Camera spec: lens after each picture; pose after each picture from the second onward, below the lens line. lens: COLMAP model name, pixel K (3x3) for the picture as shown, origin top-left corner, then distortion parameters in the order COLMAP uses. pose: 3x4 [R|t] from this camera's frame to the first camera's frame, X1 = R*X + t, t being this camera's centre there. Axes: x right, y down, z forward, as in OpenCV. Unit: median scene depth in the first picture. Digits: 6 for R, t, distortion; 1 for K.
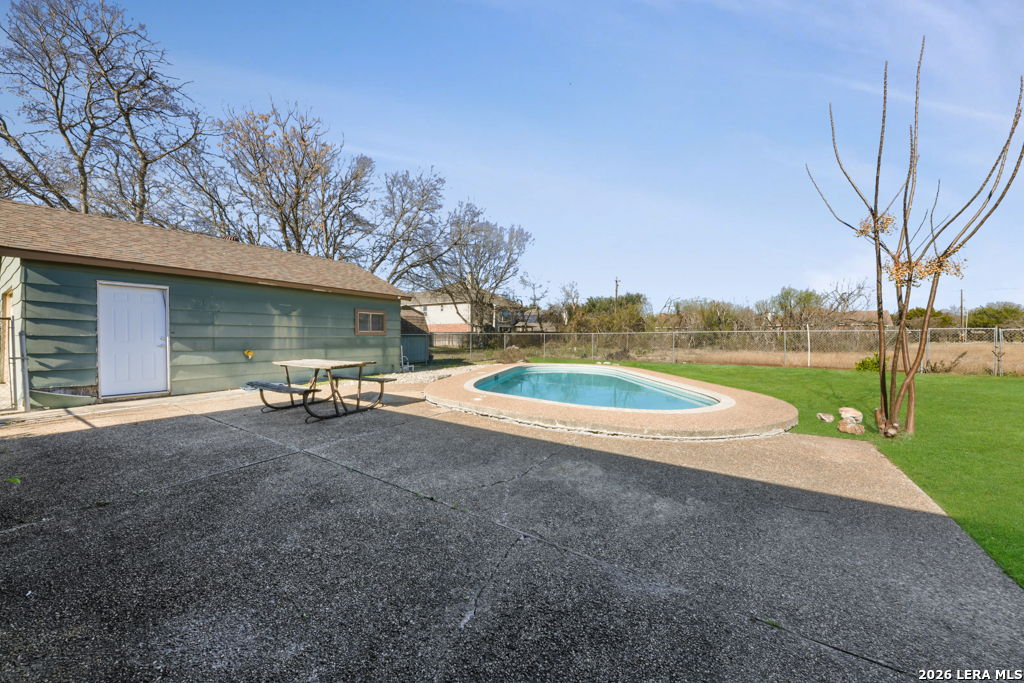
lens RADIAL K [[363.0, 0, 516.0], [0, 363.0, 347.0], [0, 0, 1]] dist [-0.001234, -0.002340]
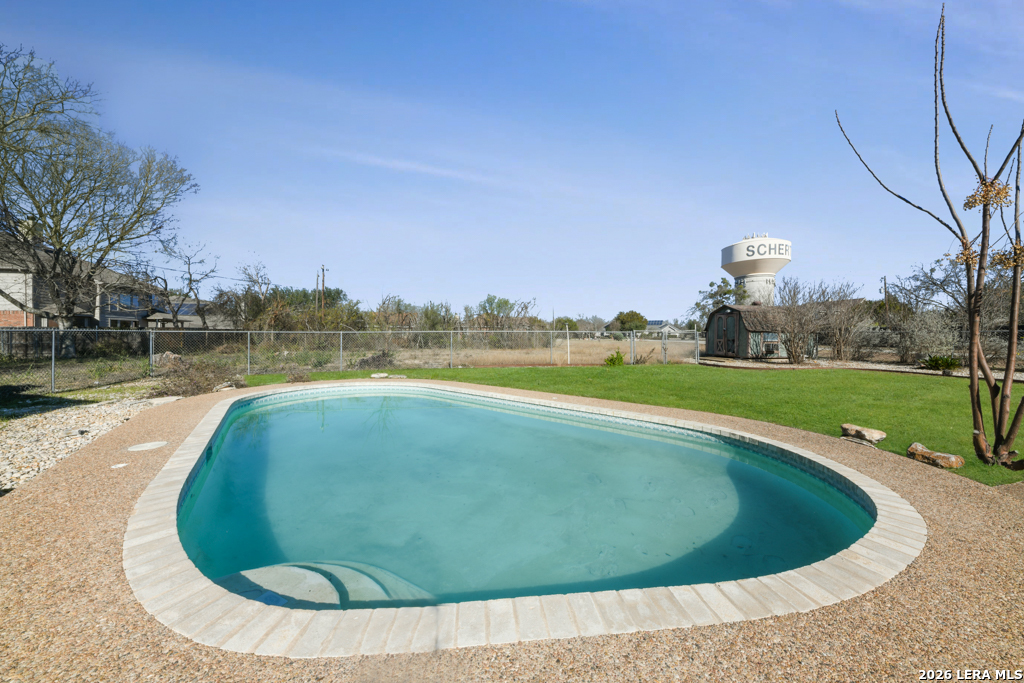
lens RADIAL K [[351.0, 0, 512.0], [0, 351.0, 341.5], [0, 0, 1]] dist [0.000951, -0.002803]
pose [[0.675698, -0.010438, 0.737105, -0.078443], [0.019864, 0.999794, -0.004051, -0.012467], [-0.736911, 0.017379, 0.675766, 0.397193]]
